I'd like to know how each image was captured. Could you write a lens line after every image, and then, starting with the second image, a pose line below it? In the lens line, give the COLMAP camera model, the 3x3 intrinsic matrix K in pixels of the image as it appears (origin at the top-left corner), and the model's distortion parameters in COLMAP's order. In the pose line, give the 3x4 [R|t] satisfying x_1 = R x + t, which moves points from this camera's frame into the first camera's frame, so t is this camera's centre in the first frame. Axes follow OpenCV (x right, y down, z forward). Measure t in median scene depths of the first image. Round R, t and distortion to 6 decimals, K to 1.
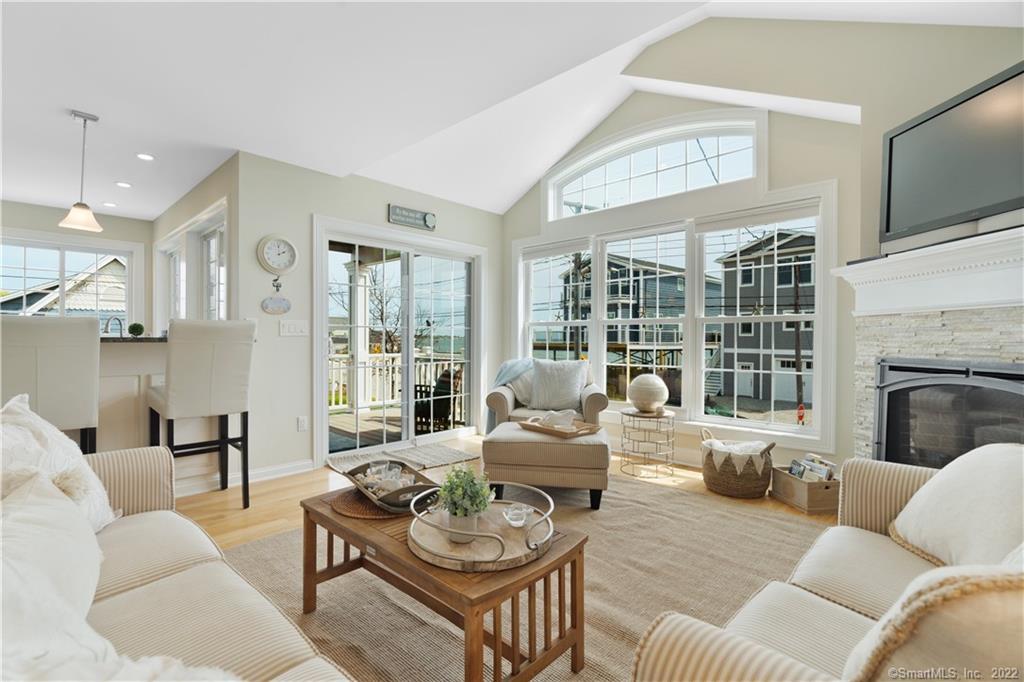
lens RADIAL K [[462.4, 0, 510.4], [0, 462.4, 339.6], [0, 0, 1]] dist [-0.009173, 0.000771]
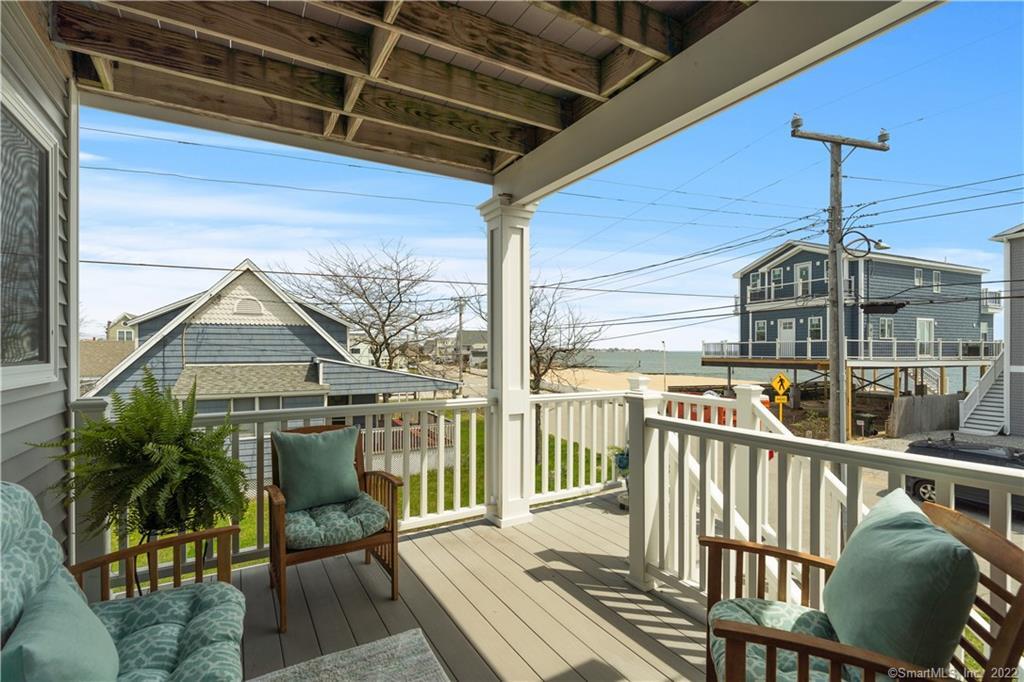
lens RADIAL K [[468.8, 0, 504.7], [0, 468.8, 350.7], [0, 0, 1]] dist [-0.012154, 0.000262]
pose [[0.955446, -0.003837, -0.295142, -0.313219], [0.003108, 0.999991, -0.002939, -0.021387], [0.295151, 0.001890, 0.955449, 0.889251]]
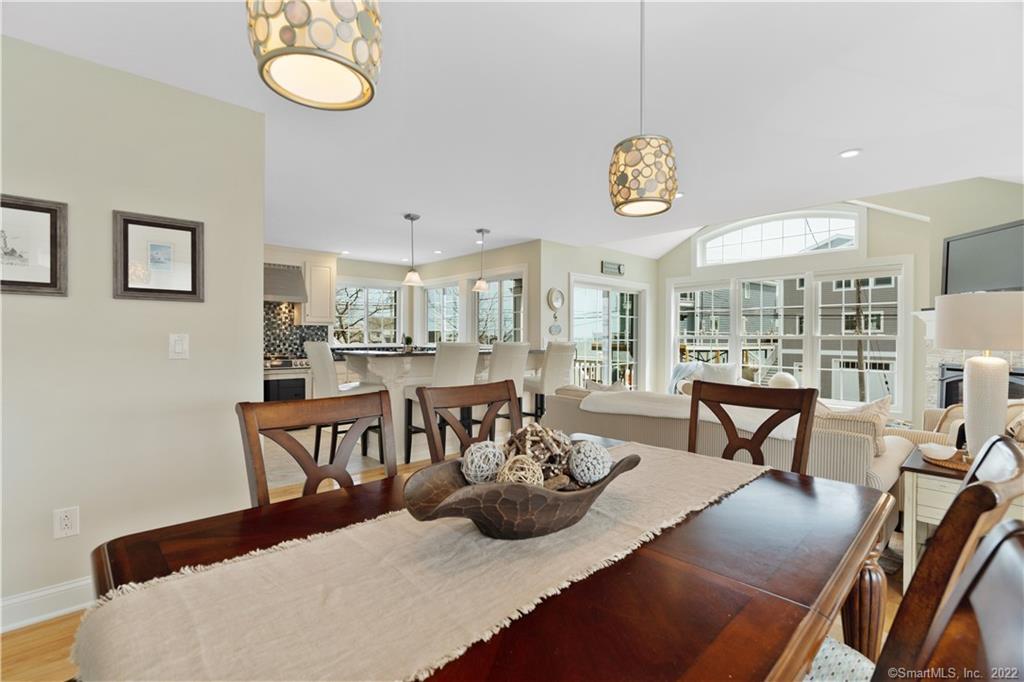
lens RADIAL K [[462.4, 0, 510.4], [0, 462.4, 339.6], [0, 0, 1]] dist [-0.009173, 0.000771]
pose [[0.996718, 0.000010, -0.080953, -0.415671], [0.000169, 0.999998, 0.002209, -0.032933], [0.080953, -0.002215, 0.996715, -0.526488]]
